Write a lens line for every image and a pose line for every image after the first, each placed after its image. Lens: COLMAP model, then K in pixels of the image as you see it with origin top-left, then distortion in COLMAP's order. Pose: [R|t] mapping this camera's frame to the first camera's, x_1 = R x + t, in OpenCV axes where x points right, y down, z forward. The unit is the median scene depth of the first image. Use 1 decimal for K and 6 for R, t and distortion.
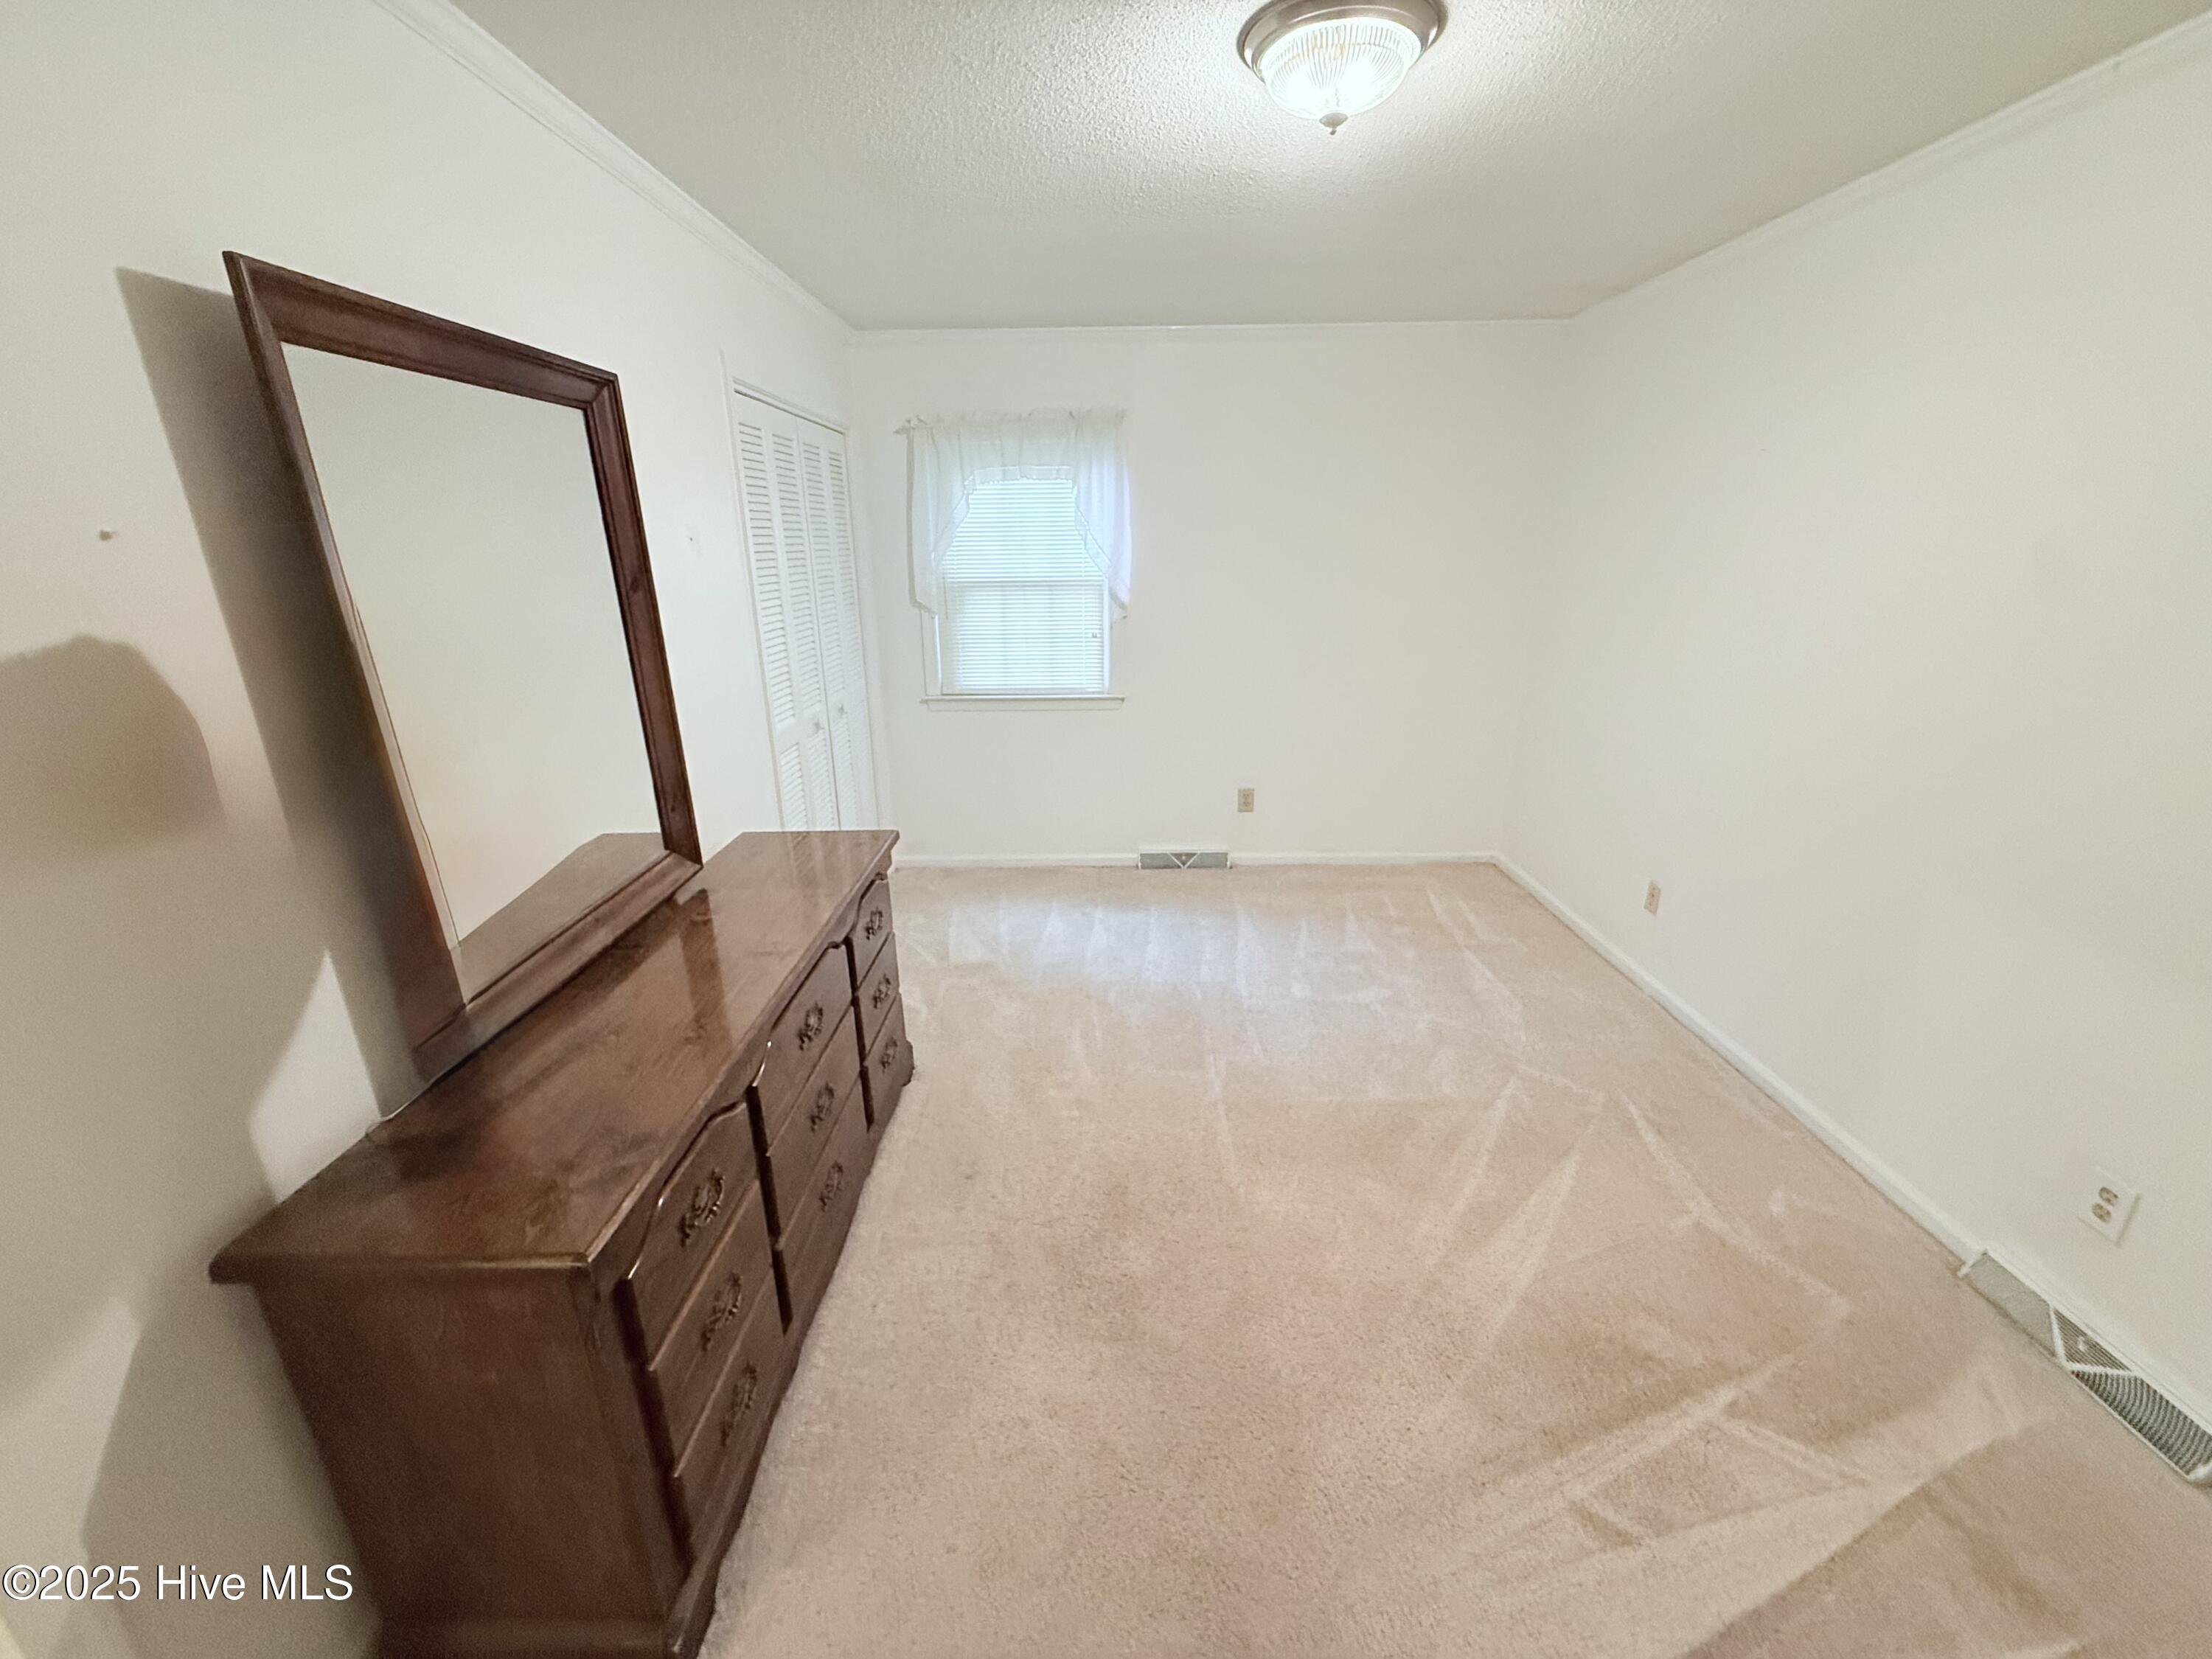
lens RADIAL K [[878.7, 0, 1106.9], [0, 878.7, 837.8], [0, 0, 1]] dist [0.002906, 0.000133]
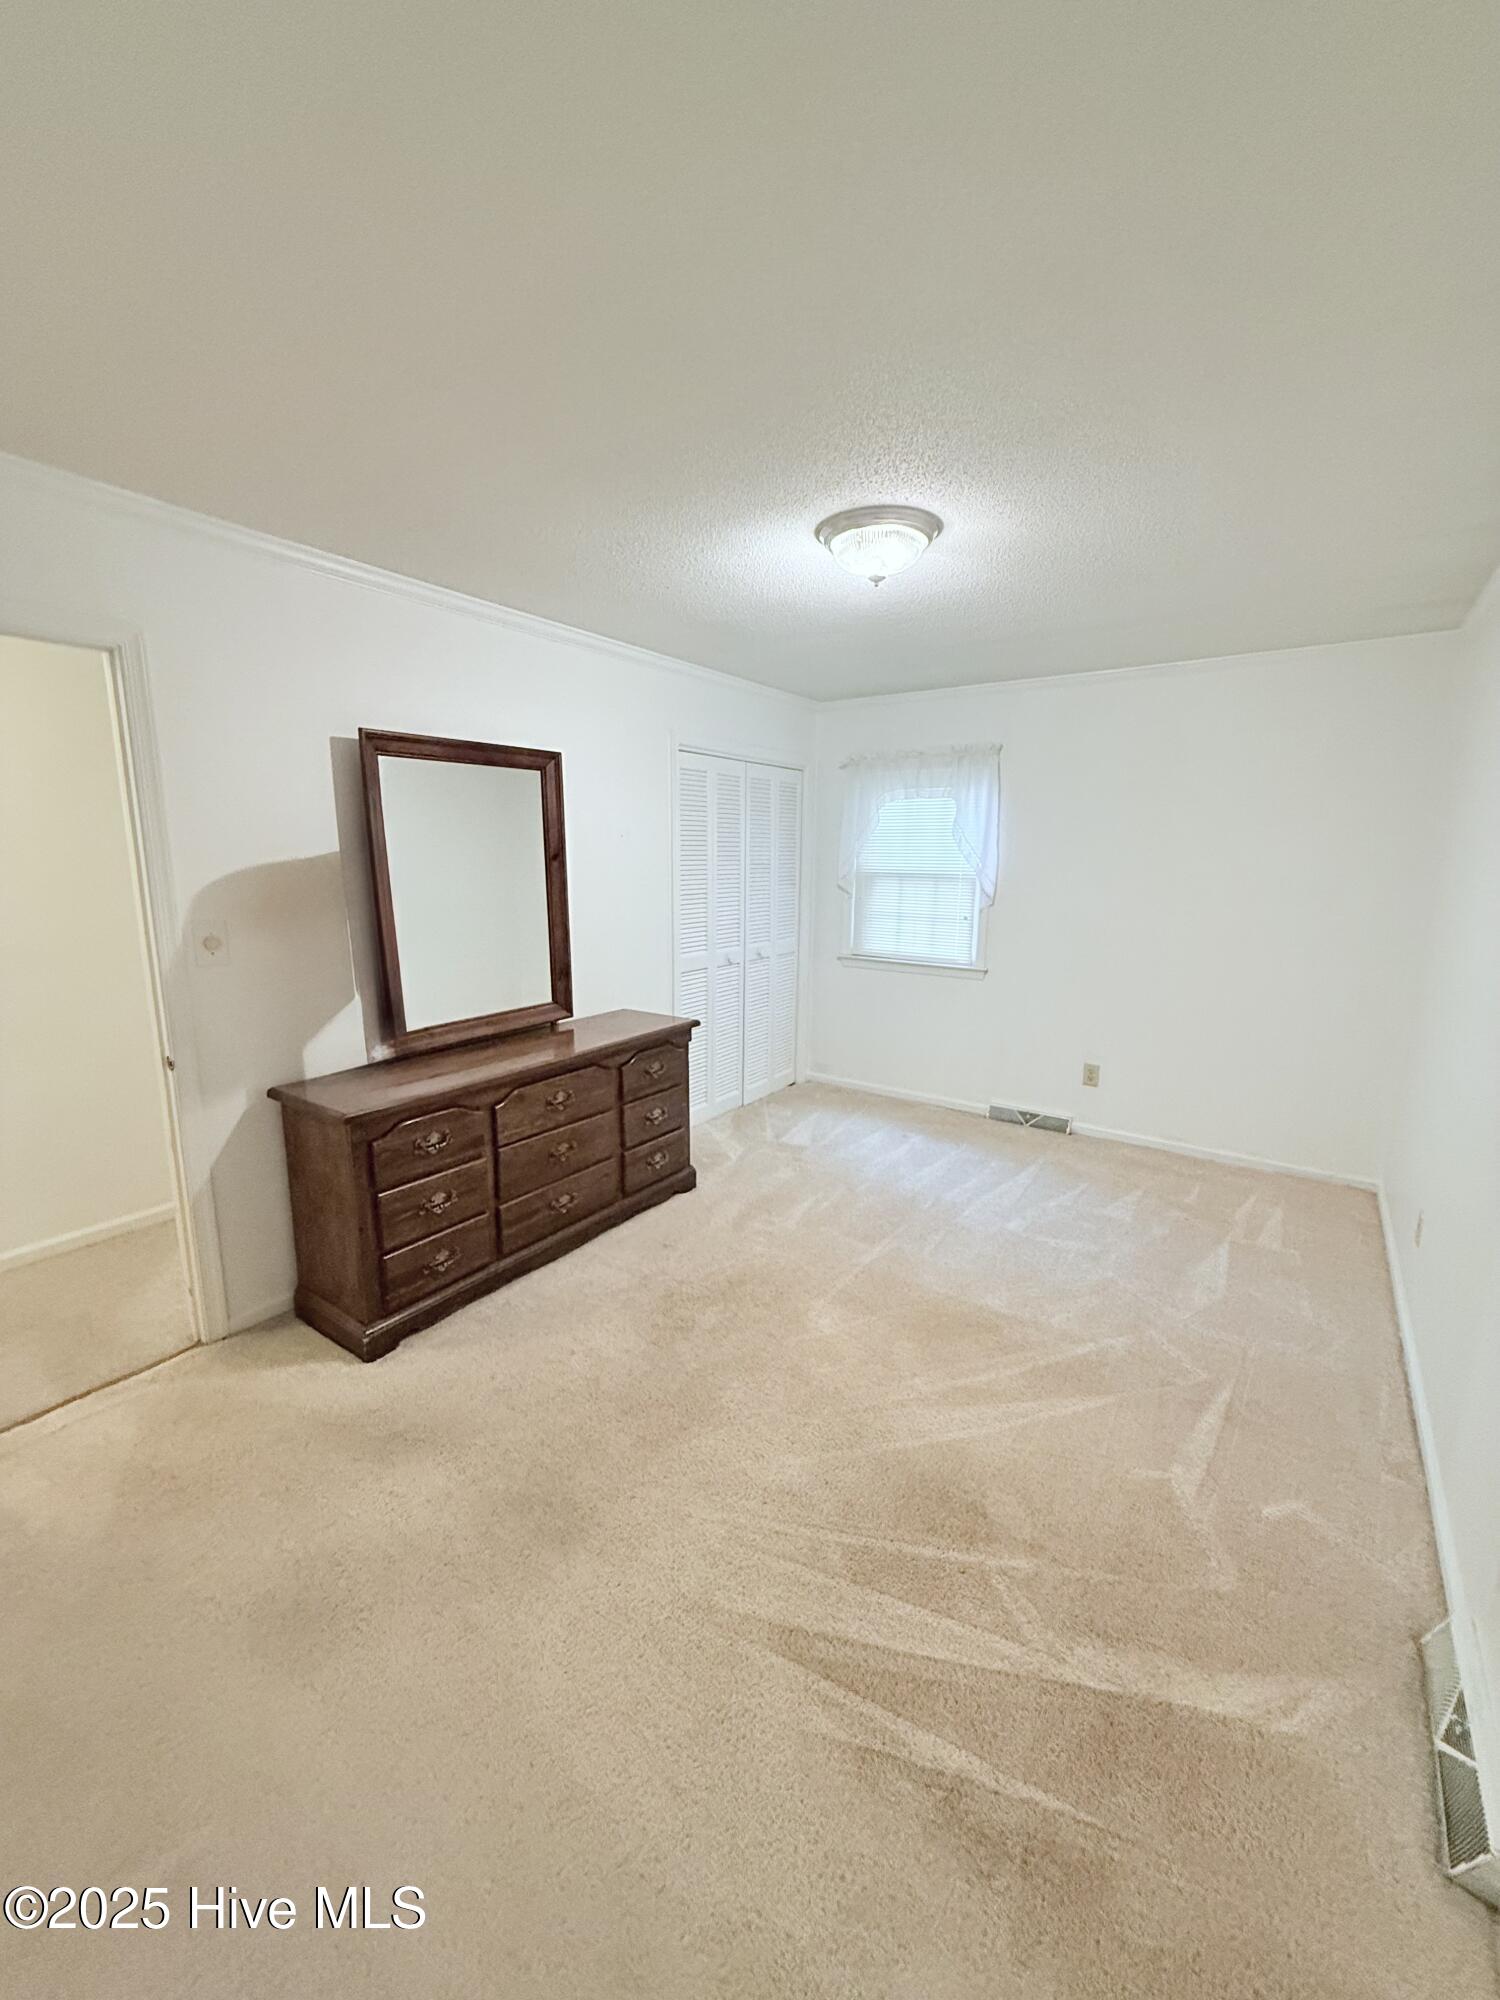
lens RADIAL K [[794.5, 0, 750.3], [0, 794.5, 1001.3], [0, 0, 1]] dist [0.002906, 0.000133]
pose [[0.822924, 0.123648, -0.554534, 0.433809], [-0.199373, 0.976809, -0.078063, 0.036631], [0.532021, 0.174799, 0.828492, -0.076459]]
